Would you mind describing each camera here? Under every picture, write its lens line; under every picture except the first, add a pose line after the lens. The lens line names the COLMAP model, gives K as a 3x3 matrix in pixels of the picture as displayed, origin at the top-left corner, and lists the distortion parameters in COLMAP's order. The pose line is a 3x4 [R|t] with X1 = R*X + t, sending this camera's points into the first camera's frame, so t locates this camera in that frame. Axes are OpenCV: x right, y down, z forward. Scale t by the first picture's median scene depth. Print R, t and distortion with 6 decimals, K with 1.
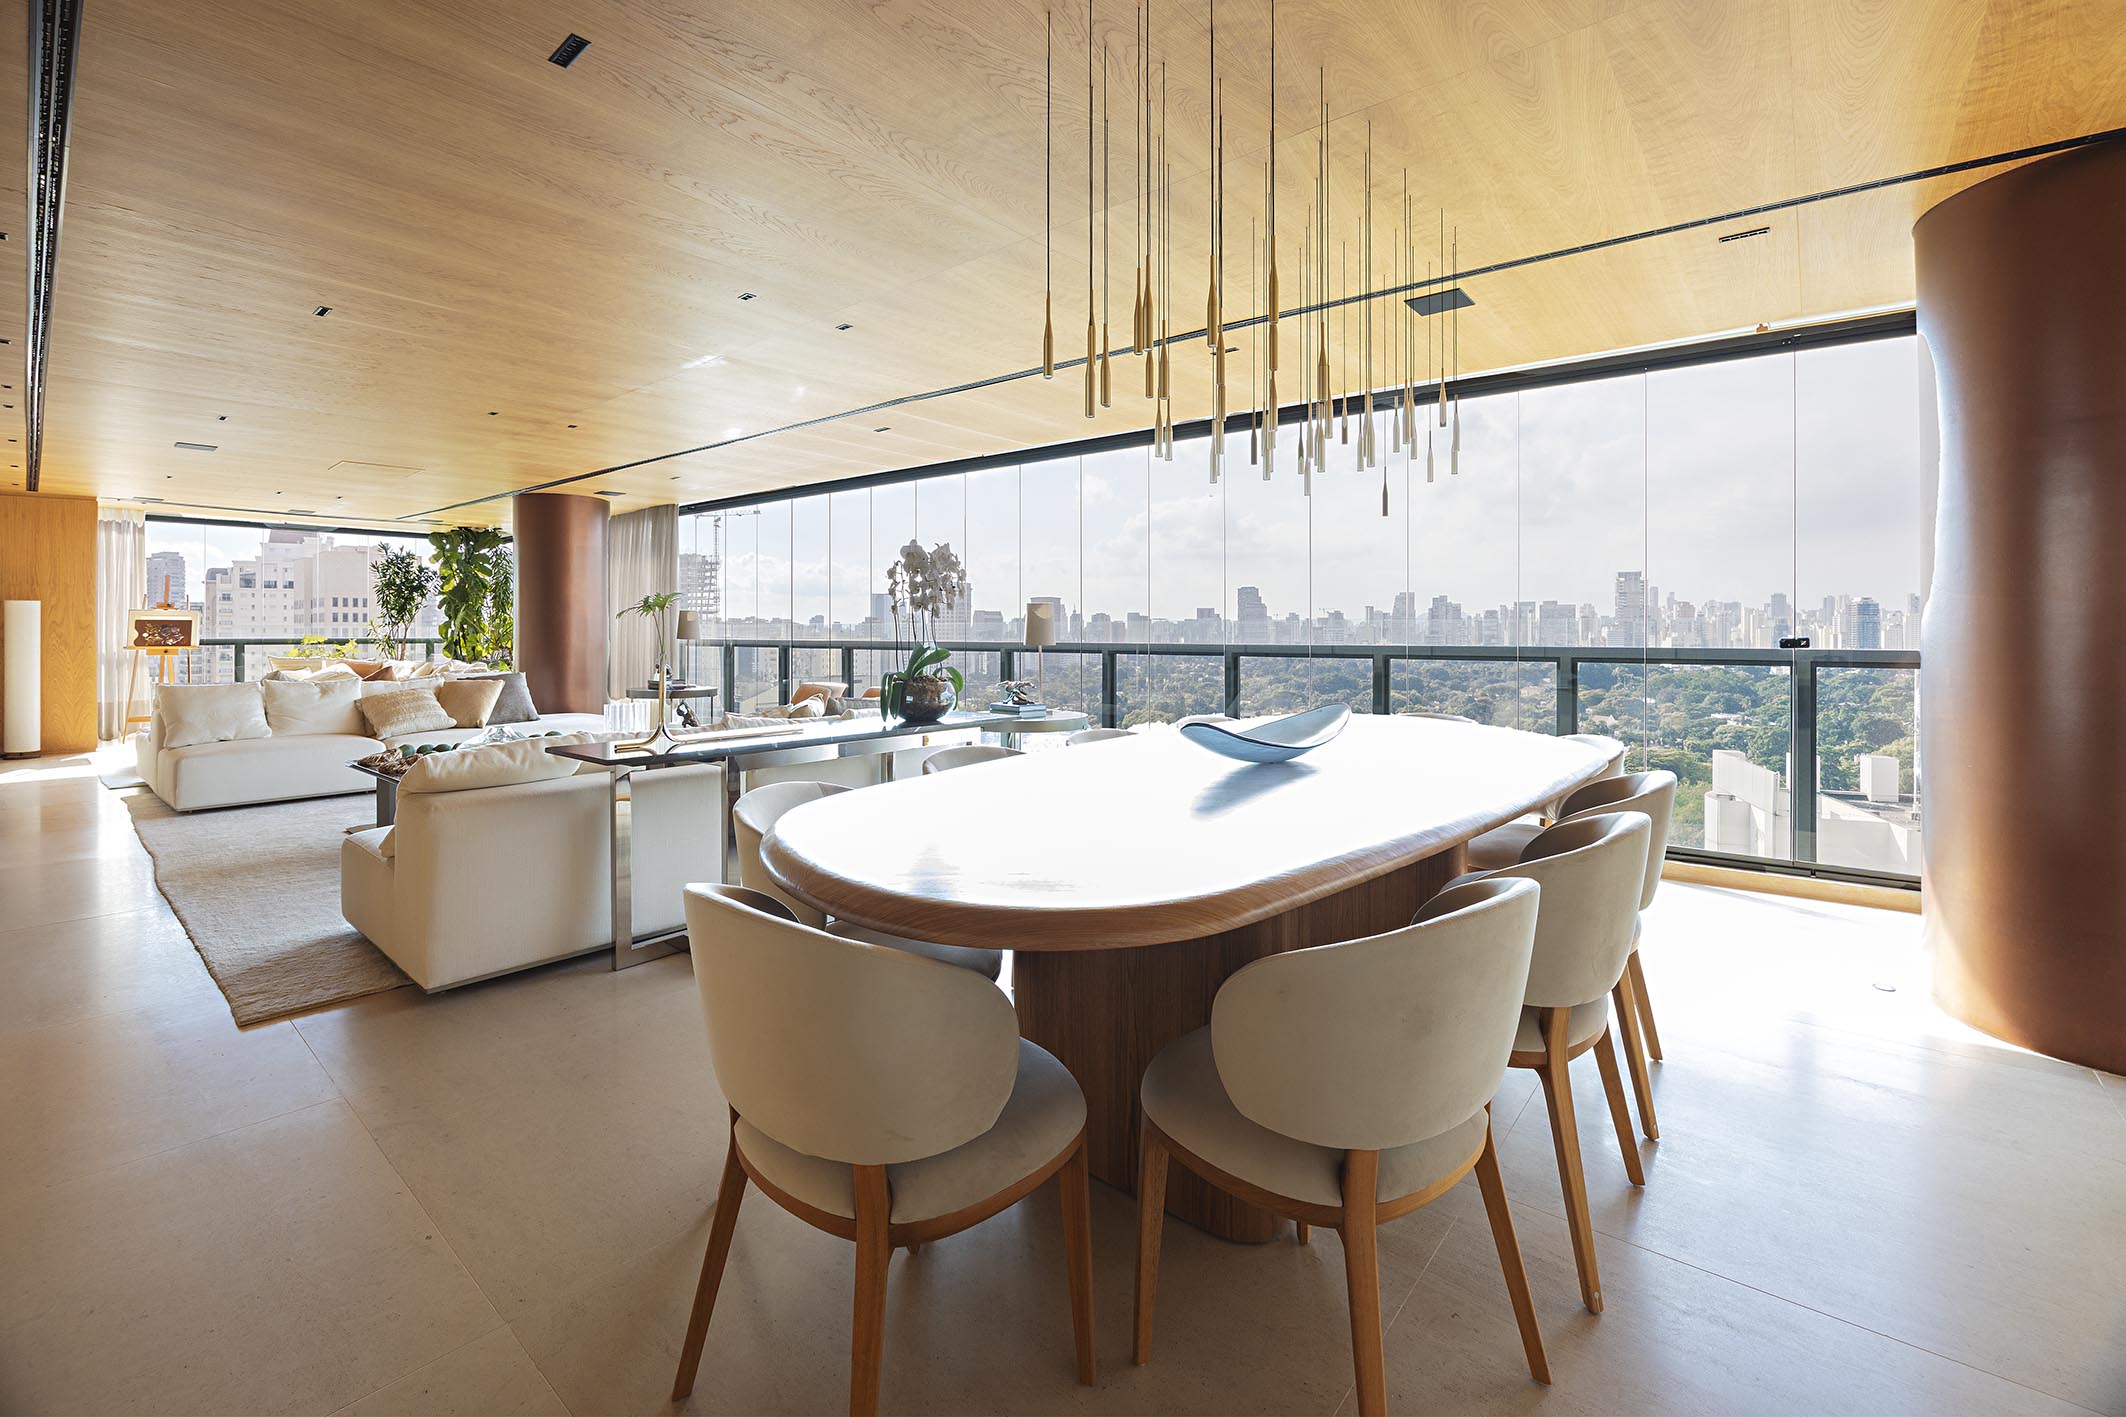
lens RADIAL K [[943.7, 0, 1061.8], [0, 943.7, 632.2], [0, 0, 1]] dist [-0.028222, -0.000080]
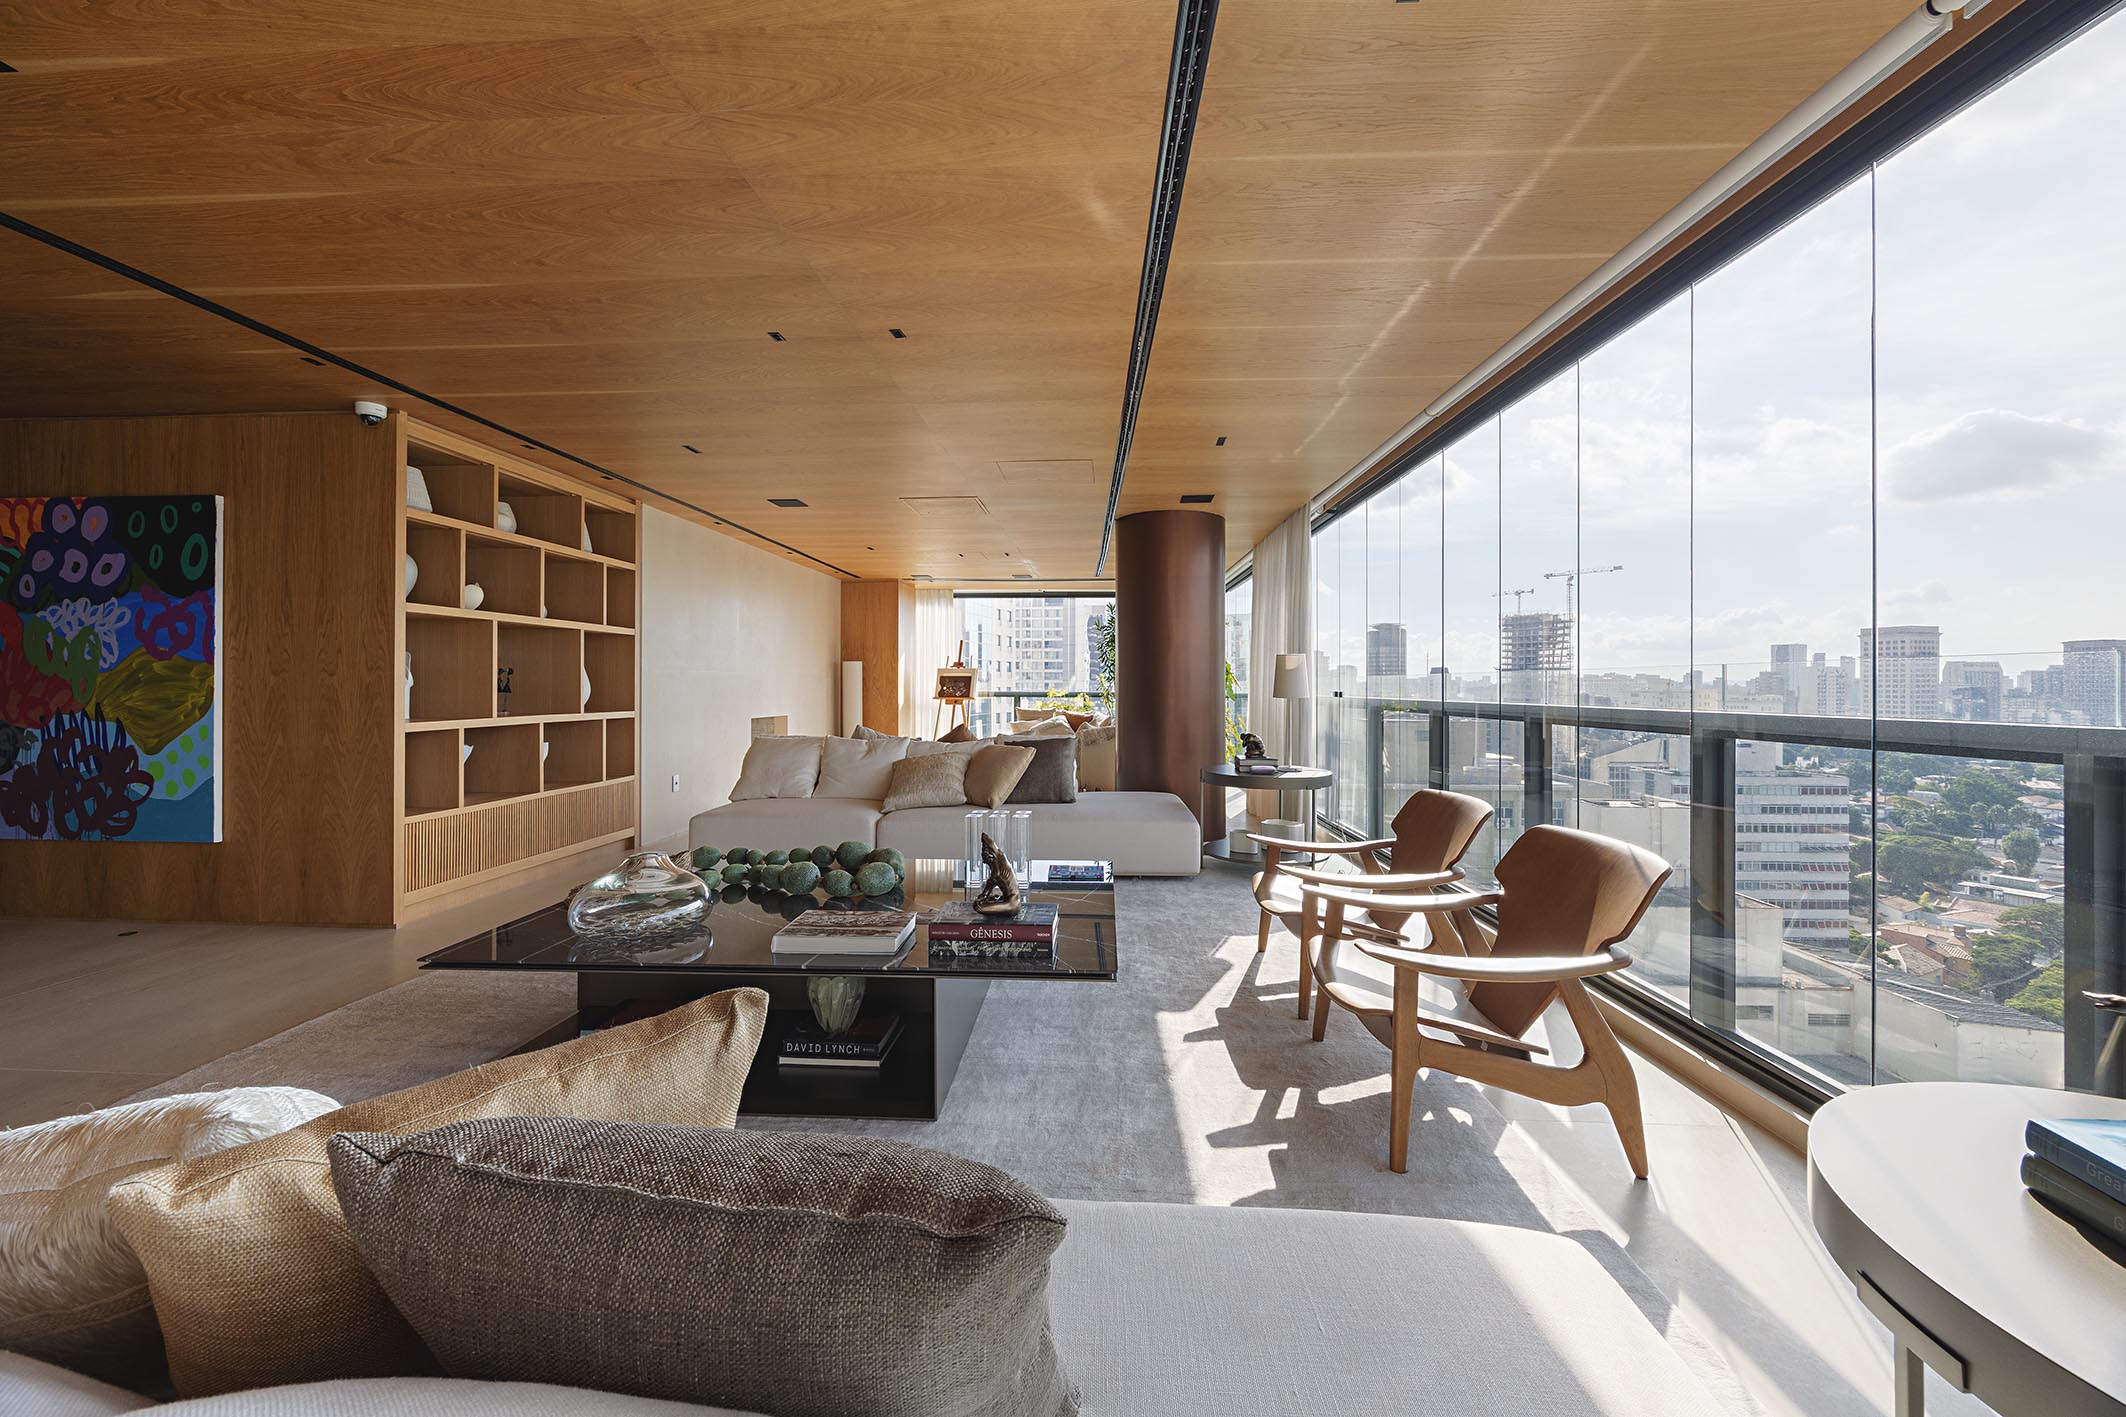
lens RADIAL K [[791.7, 0, 1072.8], [0, 791.7, 684.7], [0, 0, 1]] dist [-0.001790, -0.000168]
pose [[0.621431, 0.002454, -0.783465, -0.033227], [-0.004987, 0.999987, -0.000824, -0.001631], [0.783453, 0.004419, 0.621435, 0.455773]]
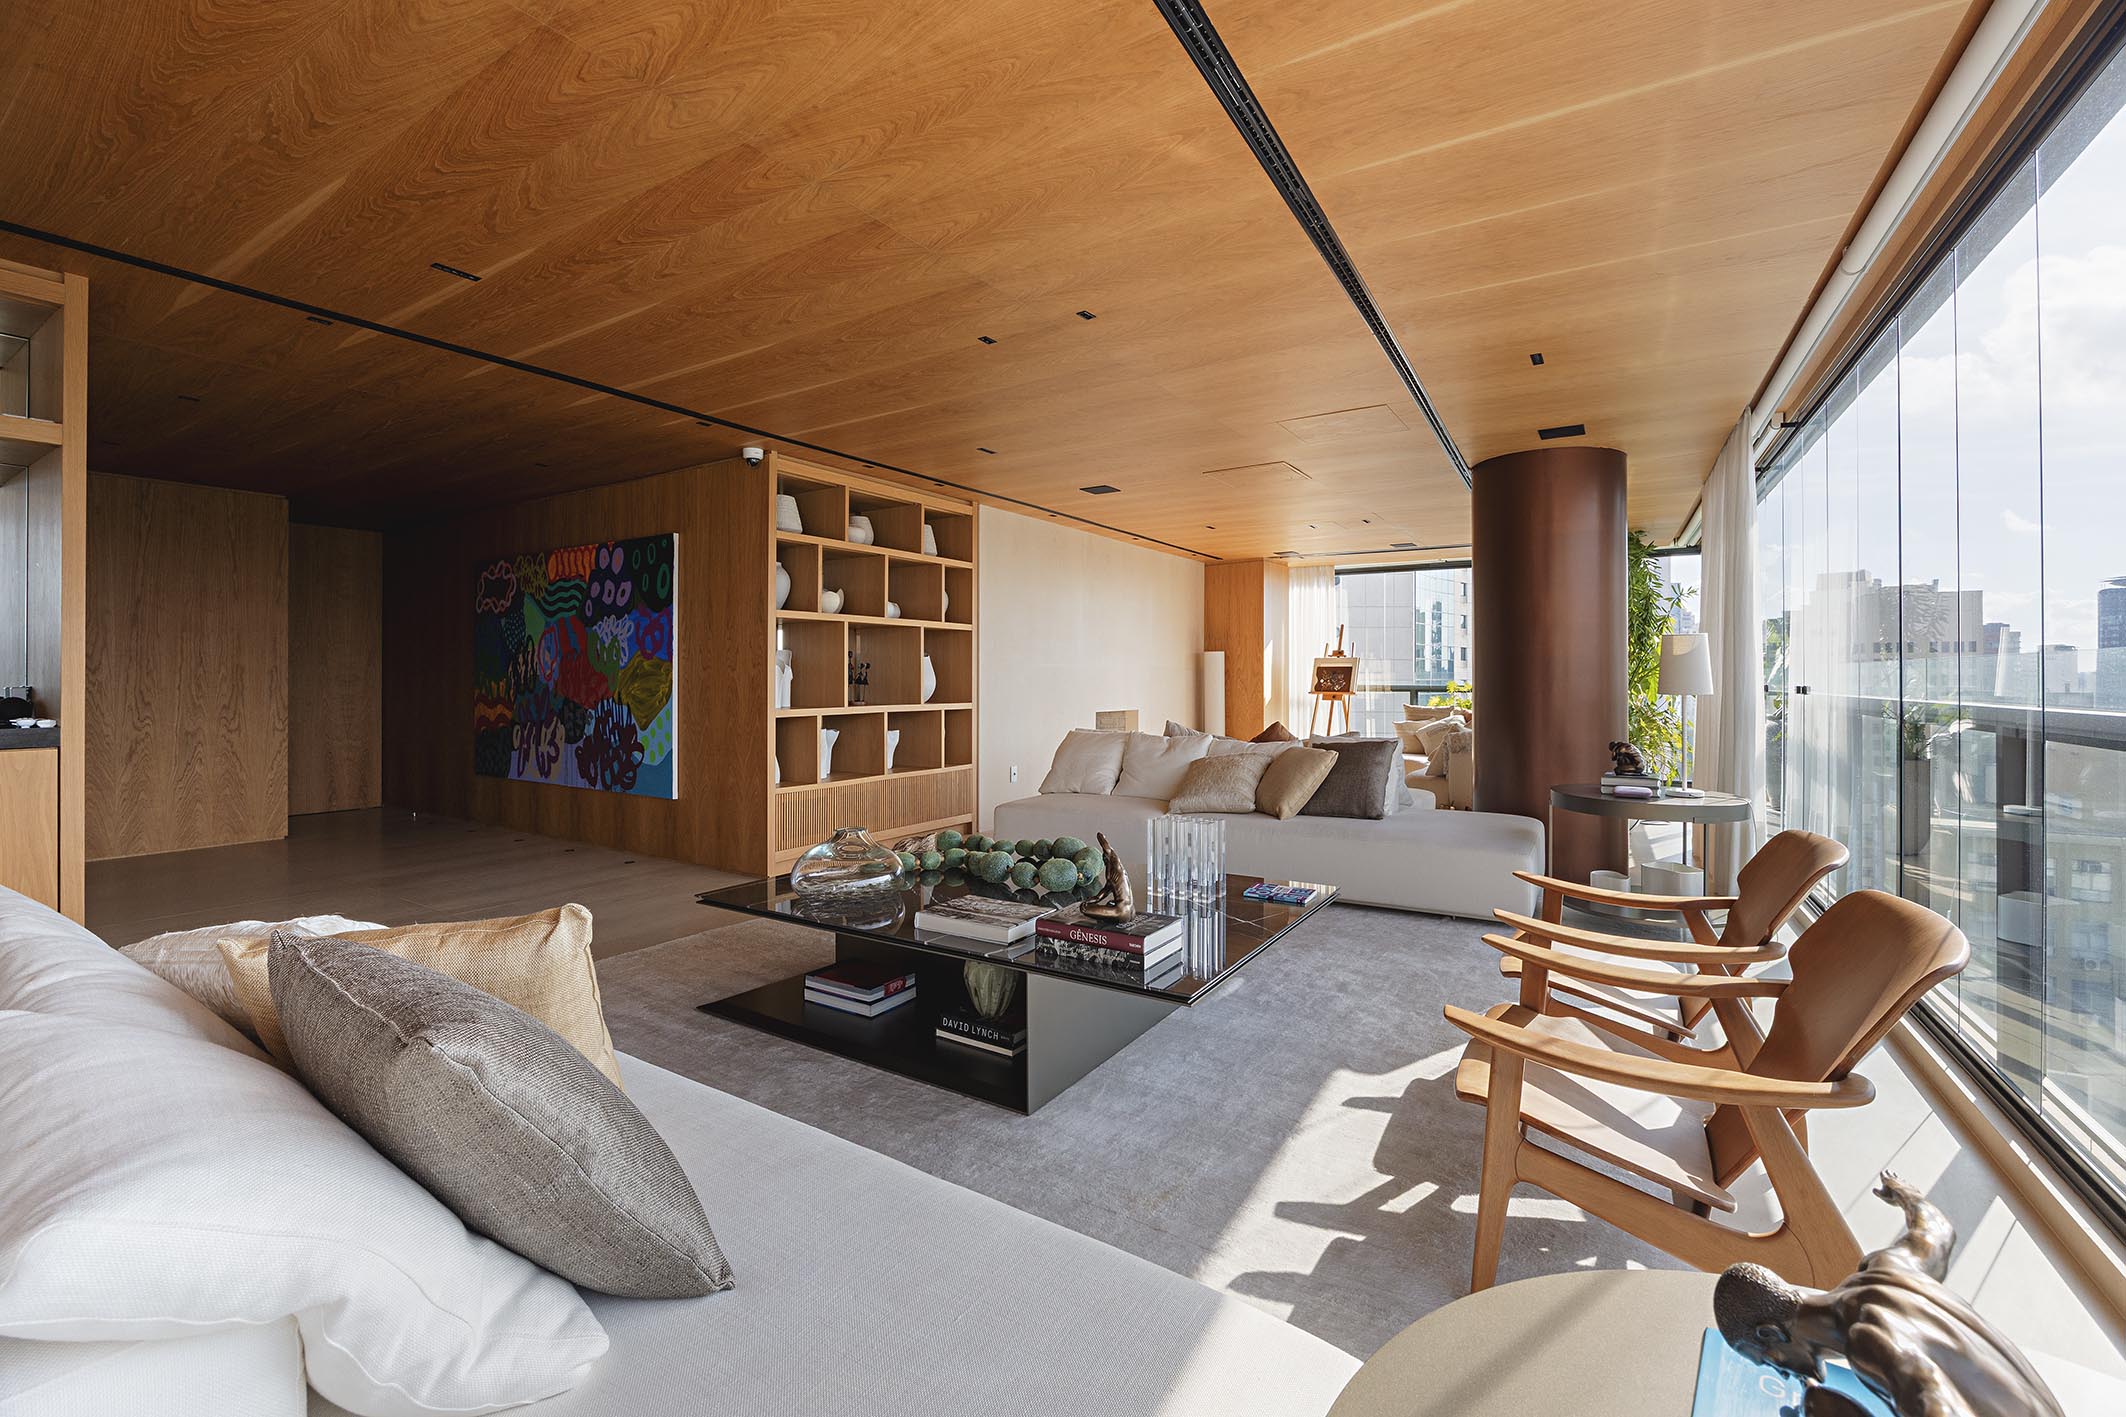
lens RADIAL K [[907.4, 0, 1061.9], [0, 907.4, 673.3], [0, 0, 1]] dist [-0.017212, 0.000011]
pose [[0.156571, -0.002446, -0.987664, 0.013033], [-0.002690, 0.999992, -0.002903, -0.001977], [0.987663, 0.003111, 0.156563, 0.523227]]
